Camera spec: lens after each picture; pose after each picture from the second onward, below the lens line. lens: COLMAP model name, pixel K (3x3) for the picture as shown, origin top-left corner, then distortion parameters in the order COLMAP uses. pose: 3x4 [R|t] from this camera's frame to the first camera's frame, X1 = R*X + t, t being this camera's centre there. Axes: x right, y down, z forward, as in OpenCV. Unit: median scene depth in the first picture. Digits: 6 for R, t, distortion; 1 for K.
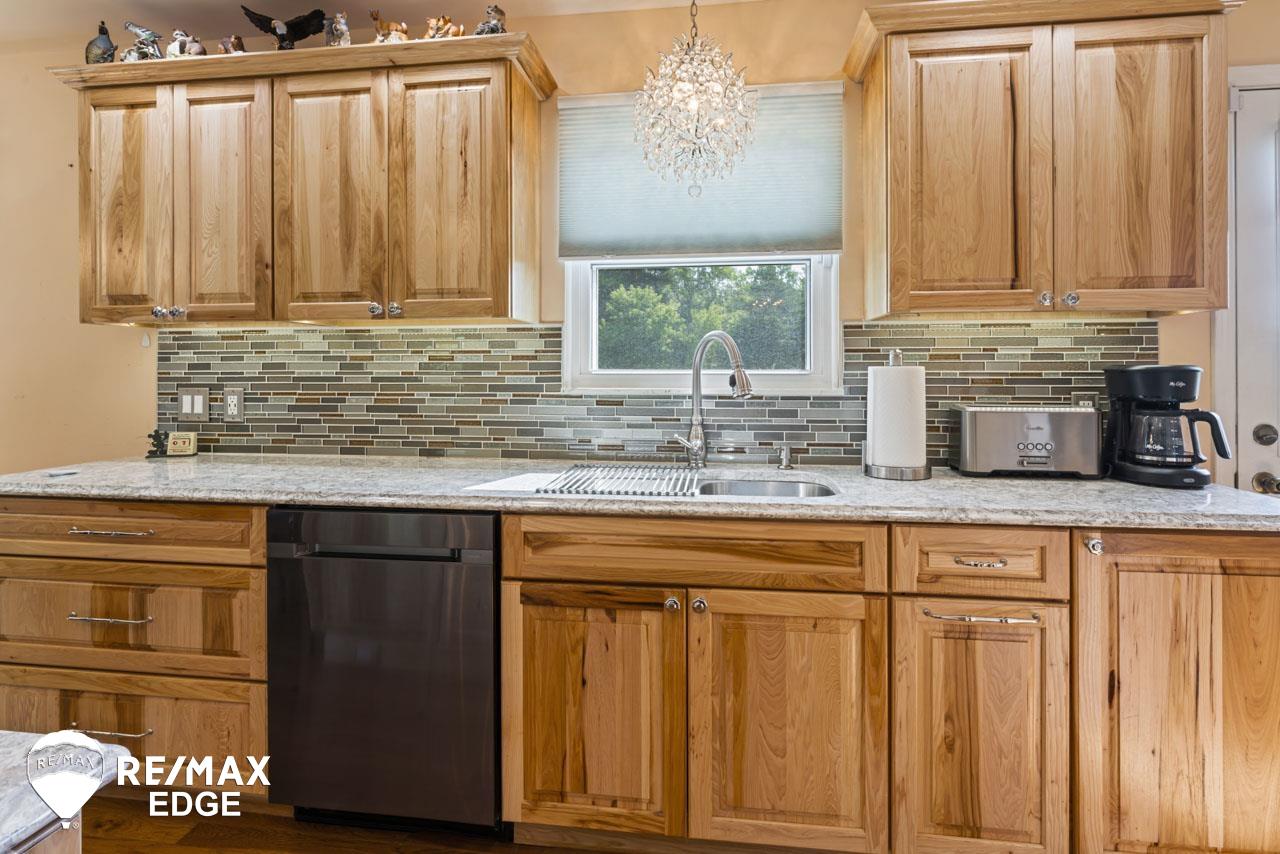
lens RADIAL K [[658.6, 0, 639.8], [0, 658.6, 366.2], [0, 0, 1]] dist [0.001492, 0.000163]
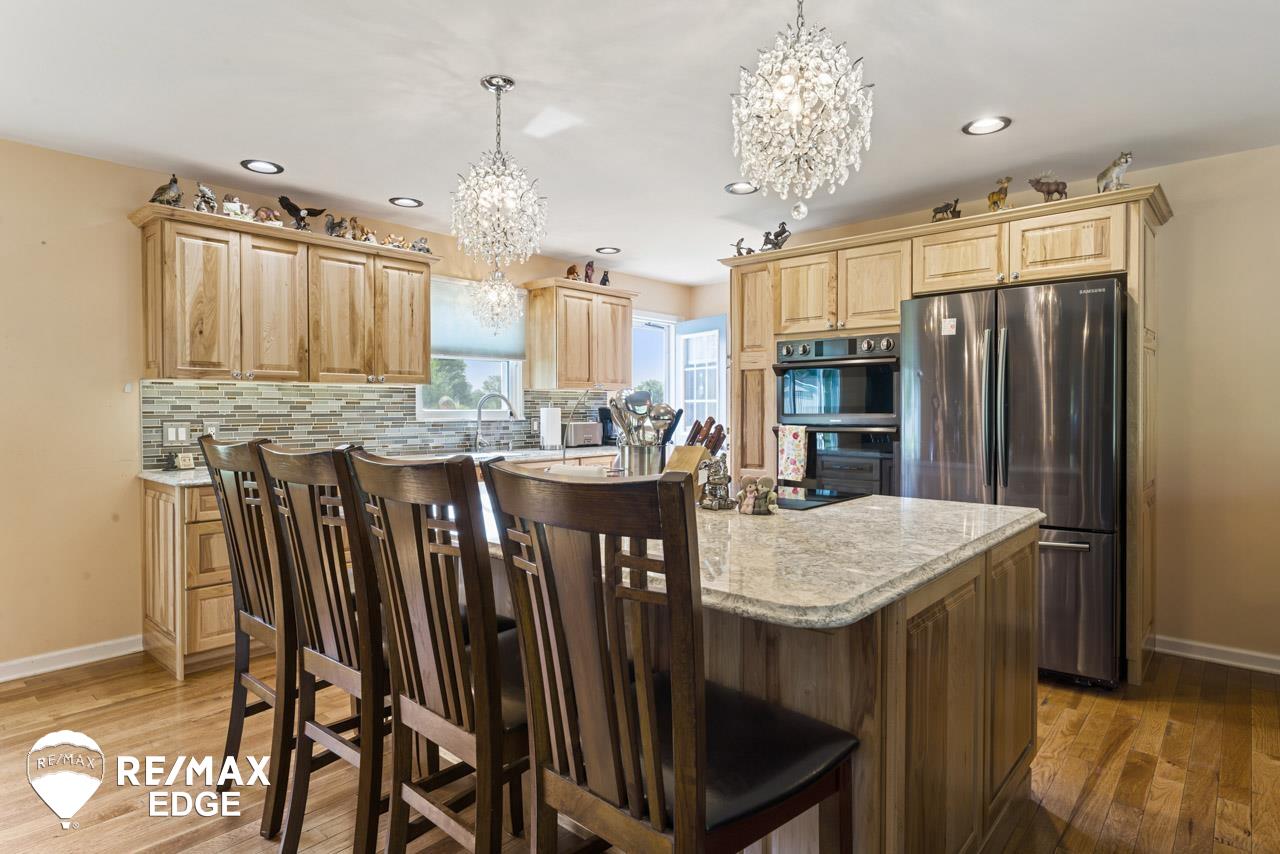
lens RADIAL K [[696.6, 0, 637.1], [0, 696.6, 424.4], [0, 0, 1]] dist [-0.003572, -0.000376]
pose [[0.552663, -0.019289, 0.833182, -1.584779], [-0.003645, 0.999667, 0.025561, -0.005853], [-0.833397, -0.017164, 0.552408, -0.752364]]
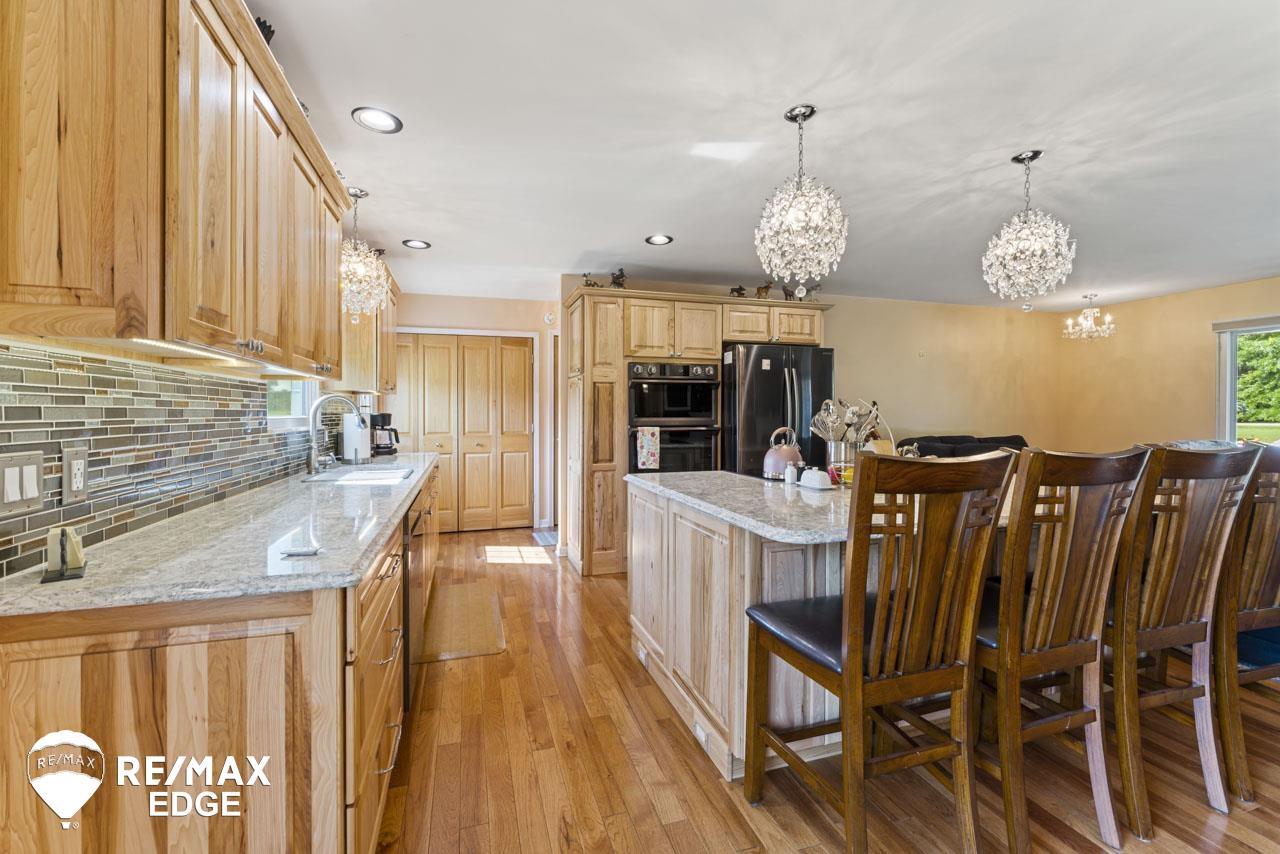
lens RADIAL K [[537.2, 0, 640.0], [0, 537.2, 427.0], [0, 0, 1]] dist [0.000110, 0.000053]
pose [[-0.429144, -0.024644, 0.902900, -1.490218], [-0.006767, 0.999687, 0.024069, -0.002575], [-0.903211, 0.004219, -0.429177, 0.837186]]
